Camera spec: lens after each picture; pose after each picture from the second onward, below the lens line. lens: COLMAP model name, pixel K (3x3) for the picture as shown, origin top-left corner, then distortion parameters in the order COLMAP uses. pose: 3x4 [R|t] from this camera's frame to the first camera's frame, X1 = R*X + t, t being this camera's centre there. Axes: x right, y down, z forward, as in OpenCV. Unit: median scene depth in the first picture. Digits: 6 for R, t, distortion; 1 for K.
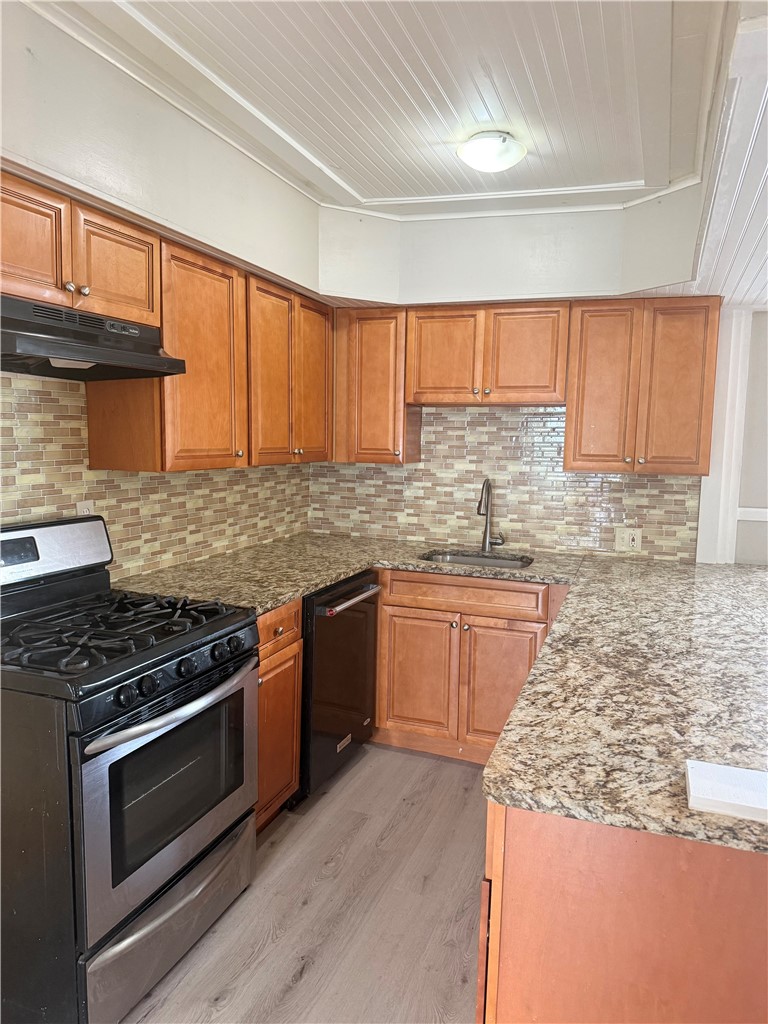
lens RADIAL K [[717.8, 0, 389.3], [0, 717.8, 517.3], [0, 0, 1]] dist [0.046010, -0.043747]
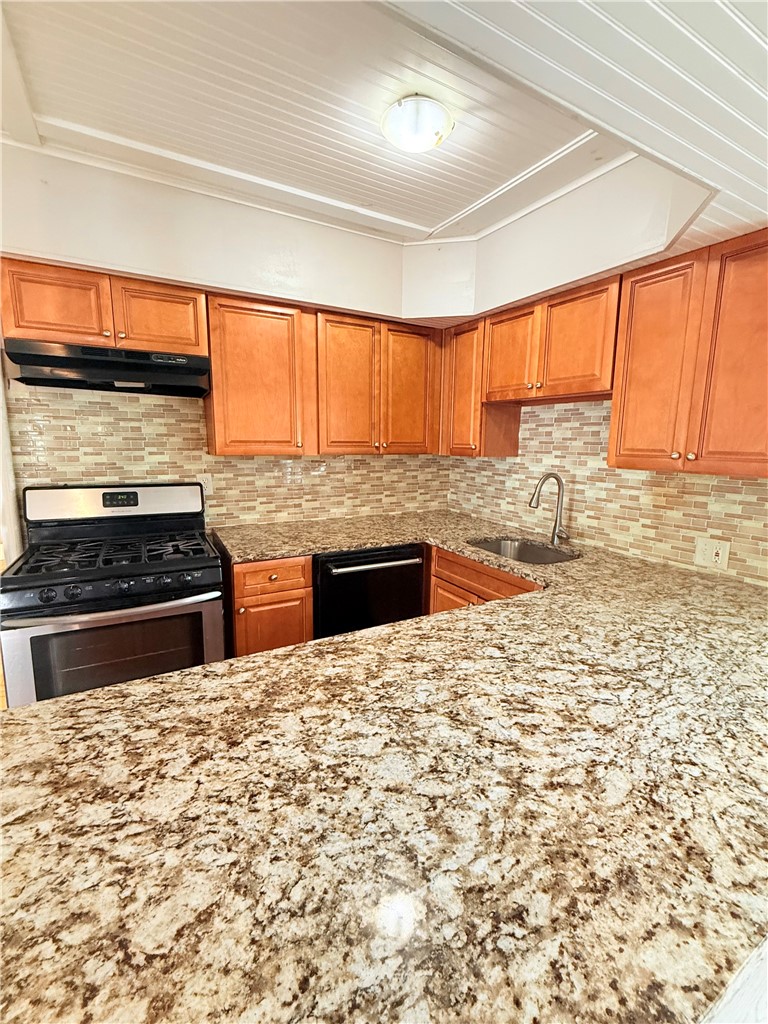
lens RADIAL K [[441.1, 0, 388.0], [0, 441.1, 511.8], [0, 0, 1]] dist [-0.003206, 0.001054]
pose [[0.756231, 0.096119, -0.647207, 0.540081], [-0.074038, 0.995369, 0.061316, -0.029054], [0.650103, 0.001549, 0.759845, 0.535091]]
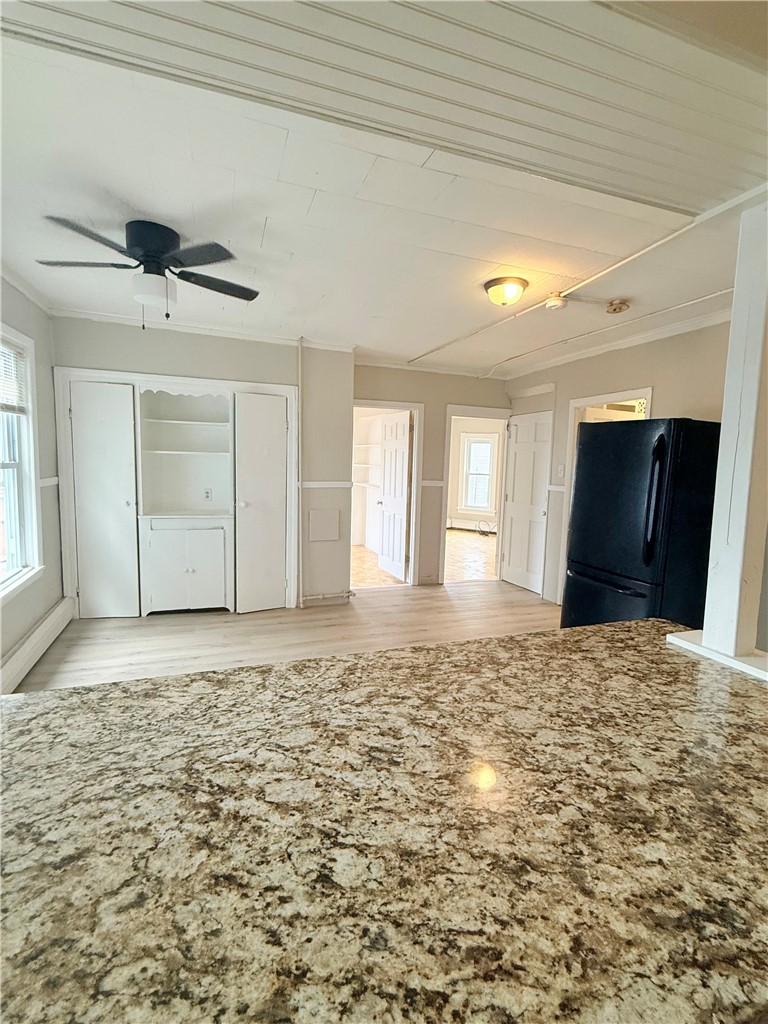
lens RADIAL K [[475.7, 0, 389.3], [0, 475.7, 508.0], [0, 0, 1]] dist [0.001178, -0.001882]
pose [[-0.639806, -0.108344, 0.760861, 0.163057], [0.049017, 0.982245, 0.181086, -0.086910], [-0.766972, 0.153155, -0.623135, 1.059928]]
